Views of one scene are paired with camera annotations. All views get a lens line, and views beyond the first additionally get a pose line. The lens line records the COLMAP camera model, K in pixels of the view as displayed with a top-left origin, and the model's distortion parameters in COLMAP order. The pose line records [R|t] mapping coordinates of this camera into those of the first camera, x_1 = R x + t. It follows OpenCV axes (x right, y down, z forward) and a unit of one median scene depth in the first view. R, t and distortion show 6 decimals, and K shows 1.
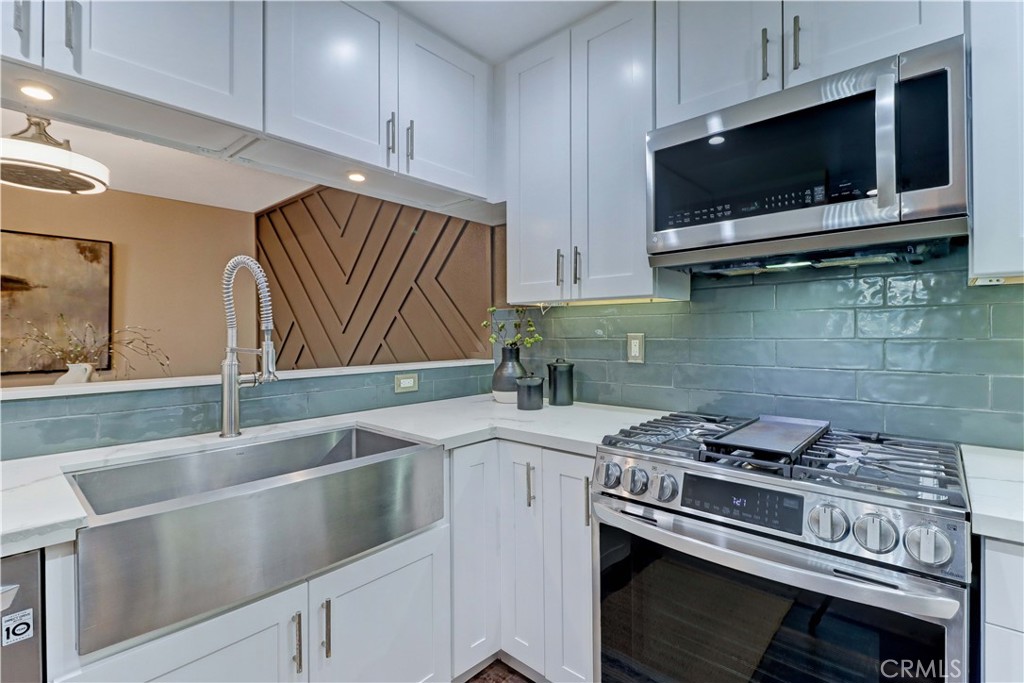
lens RADIAL K [[470.7, 0, 518.5], [0, 470.7, 333.6], [0, 0, 1]] dist [0.019449, -0.013523]
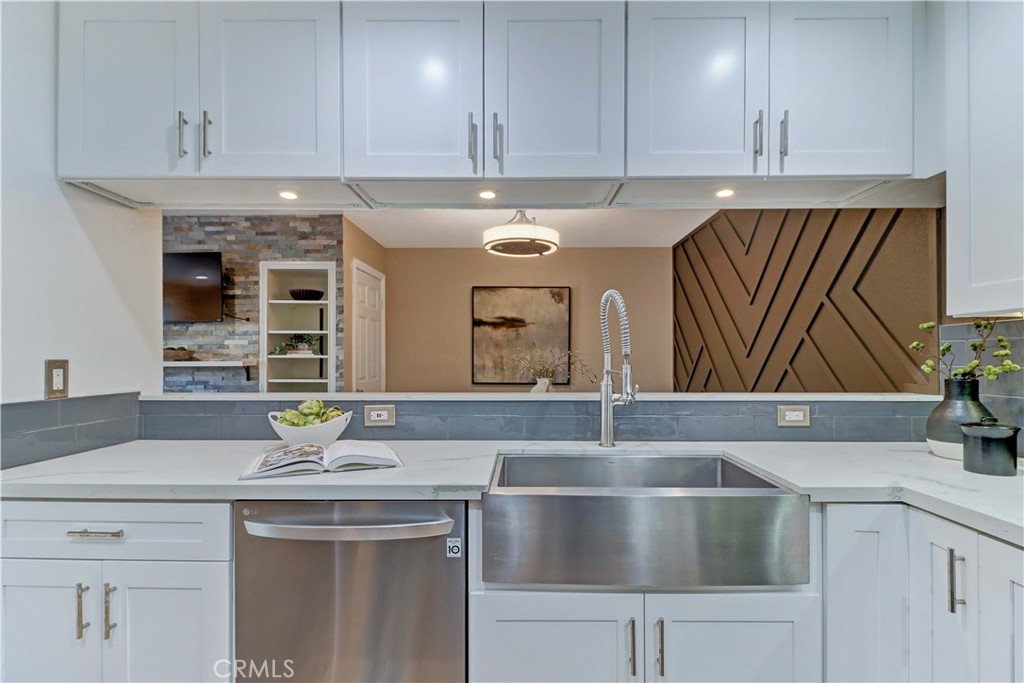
lens RADIAL K [[480.5, 0, 517.0], [0, 480.5, 357.1], [0, 0, 1]] dist [0.002976, -0.000813]
pose [[0.650657, 0.003905, -0.759362, 0.115091], [-0.003295, 0.999992, 0.002319, -0.002976], [0.759365, 0.000994, 0.650664, 0.055010]]
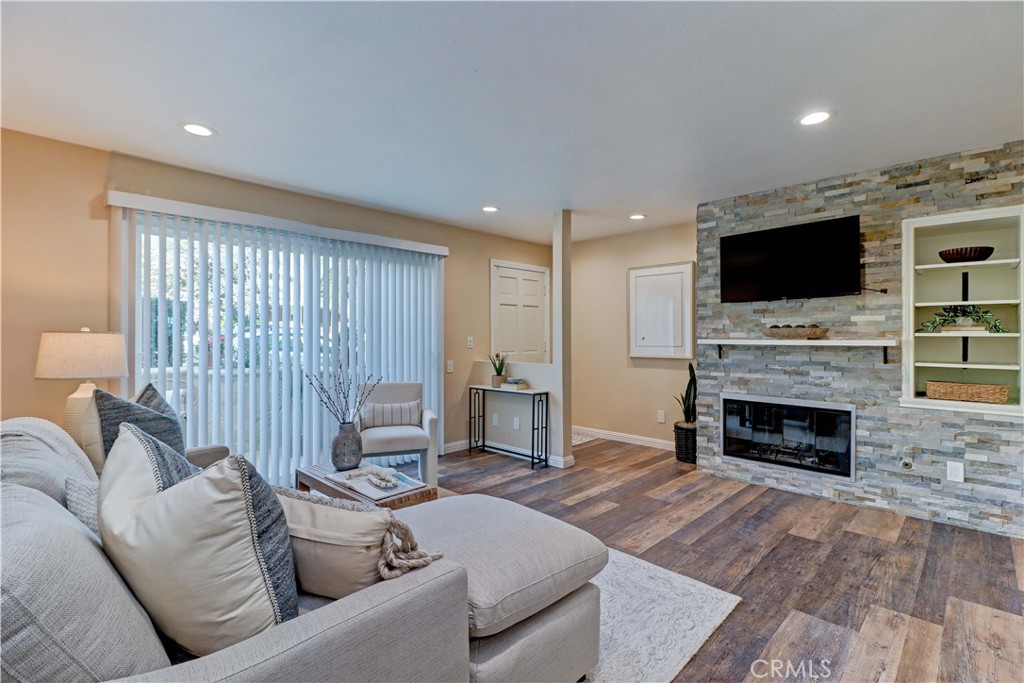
lens RADIAL K [[470.7, 0, 518.5], [0, 470.7, 333.6], [0, 0, 1]] dist [0.019449, -0.013523]
pose [[-0.046074, 0.001611, -0.998937, -0.457751], [-0.000793, 0.999998, 0.001650, -0.002557], [0.998938, 0.000868, -0.046073, -0.778295]]
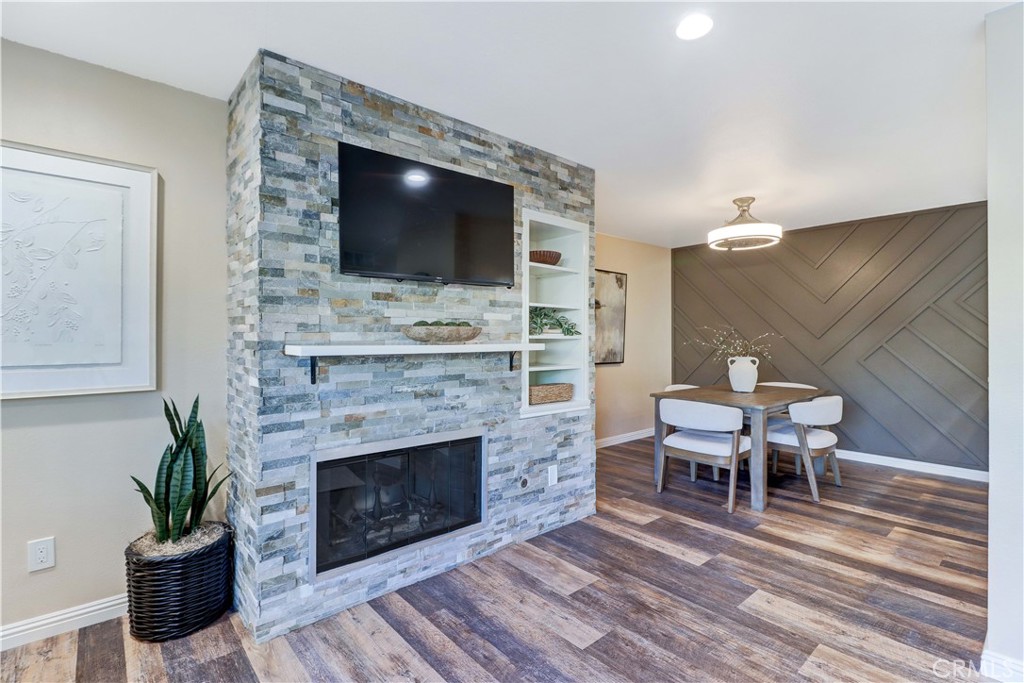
lens RADIAL K [[470.7, 0, 518.5], [0, 470.7, 333.6], [0, 0, 1]] dist [0.019449, -0.013523]
pose [[0.991763, 0.006182, -0.127934, -2.128293], [-0.007368, 0.999934, -0.008796, 0.006010], [0.127871, 0.009666, 0.991744, -0.975699]]
